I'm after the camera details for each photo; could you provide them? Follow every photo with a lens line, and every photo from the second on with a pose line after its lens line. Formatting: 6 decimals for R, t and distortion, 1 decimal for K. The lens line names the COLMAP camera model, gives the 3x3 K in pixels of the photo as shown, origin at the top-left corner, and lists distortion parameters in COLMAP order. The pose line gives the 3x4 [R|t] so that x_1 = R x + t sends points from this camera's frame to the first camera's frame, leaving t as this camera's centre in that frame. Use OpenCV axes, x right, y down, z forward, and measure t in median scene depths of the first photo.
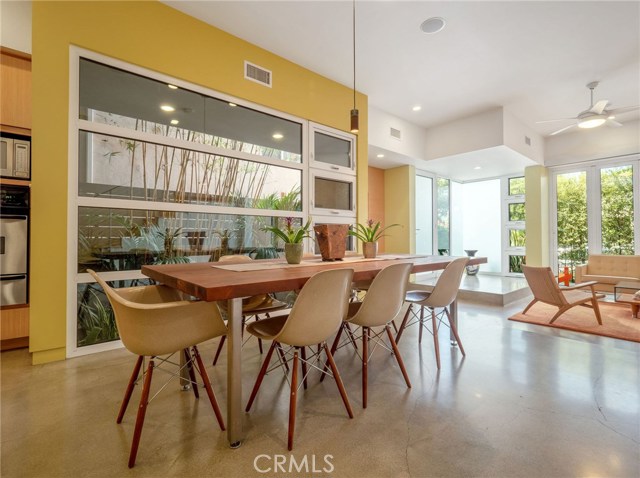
lens RADIAL K [[307.7, 0, 316.8], [0, 307.7, 235.7], [0, 0, 1]] dist [0.001293, -0.000782]
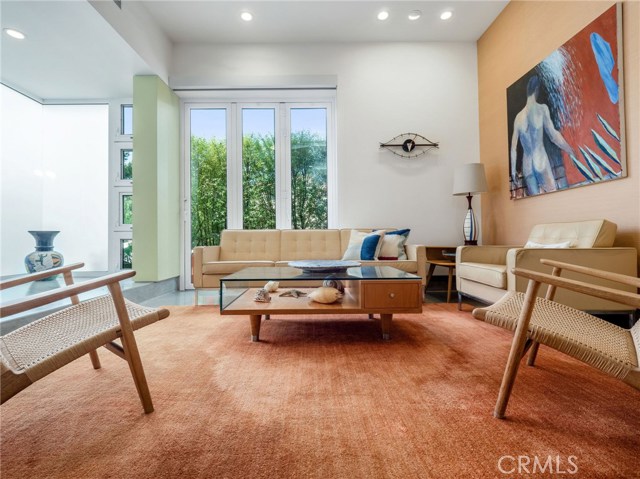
lens RADIAL K [[307.7, 0, 316.8], [0, 307.7, 236.2], [0, 0, 1]] dist [0.001293, -0.000782]
pose [[0.632354, 0.004431, 0.774667, 0.803909], [0.004420, 0.999947, -0.009328, 0.126993], [-0.774667, 0.009323, 0.632301, 0.698218]]
